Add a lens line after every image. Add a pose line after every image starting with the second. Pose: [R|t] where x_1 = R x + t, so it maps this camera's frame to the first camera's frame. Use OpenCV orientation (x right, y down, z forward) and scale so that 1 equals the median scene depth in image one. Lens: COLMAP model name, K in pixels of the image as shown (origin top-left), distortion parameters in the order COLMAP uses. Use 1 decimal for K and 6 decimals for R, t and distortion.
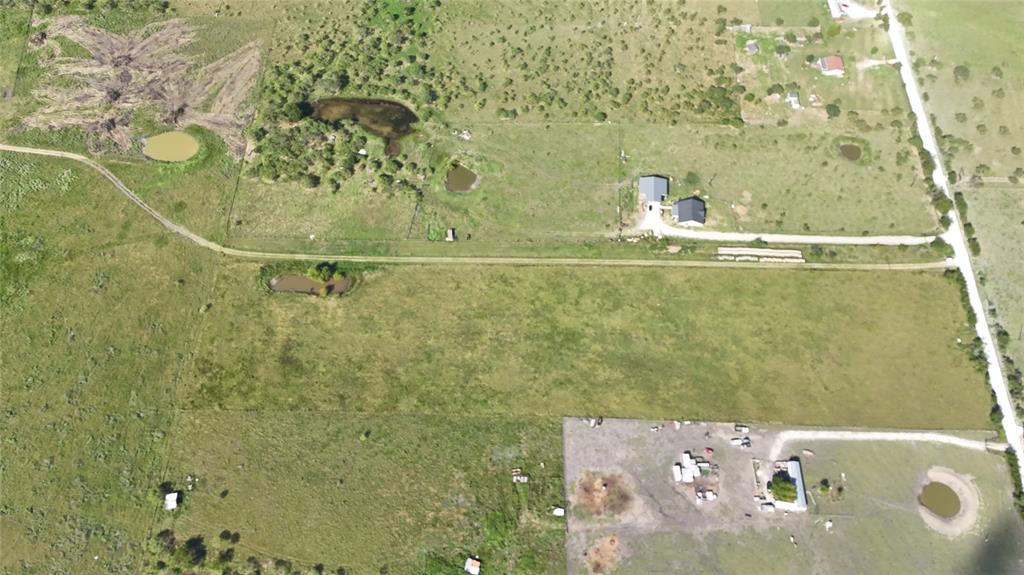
lens RADIAL K [[750.3, 0, 511.7], [0, 750.3, 294.0], [0, 0, 1]] dist [0.081106, -0.079373]
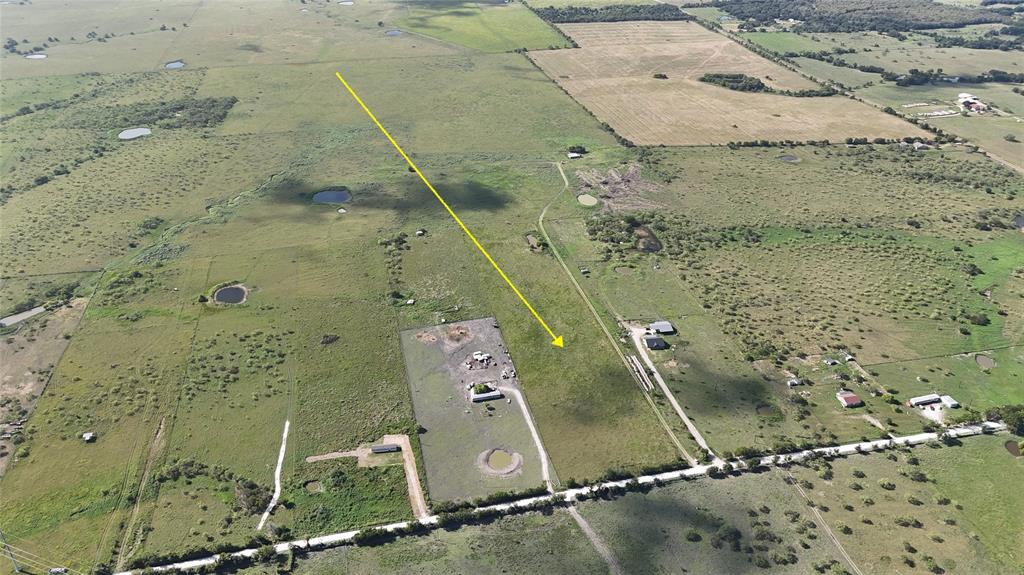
lens RADIAL K [[750.3, 0, 511.7], [0, 750.3, 294.0], [0, 0, 1]] dist [0.081106, -0.079373]
pose [[0.252372, 0.494095, -0.831973, 1.369333], [-0.856973, 0.513397, 0.044943, 0.017427], [0.449339, 0.701636, 0.552993, -0.014421]]
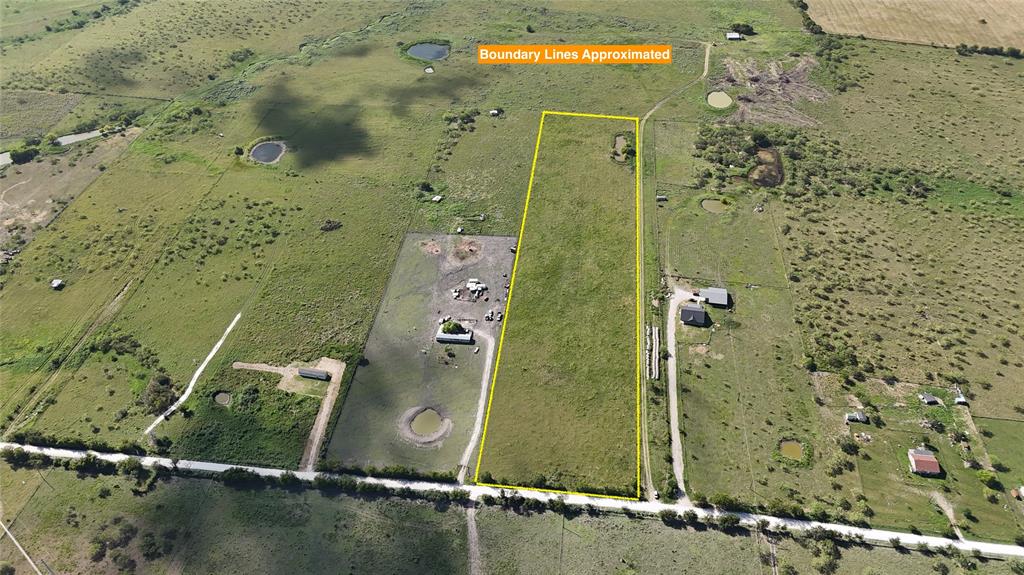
lens RADIAL K [[750.3, 0, 511.7], [0, 750.3, 294.0], [0, 0, 1]] dist [0.081106, -0.079373]
pose [[-0.095666, 0.665114, -0.740589, 1.106910], [-0.877256, 0.295252, 0.378482, -0.313767], [0.470394, 0.685893, 0.555229, 0.211633]]
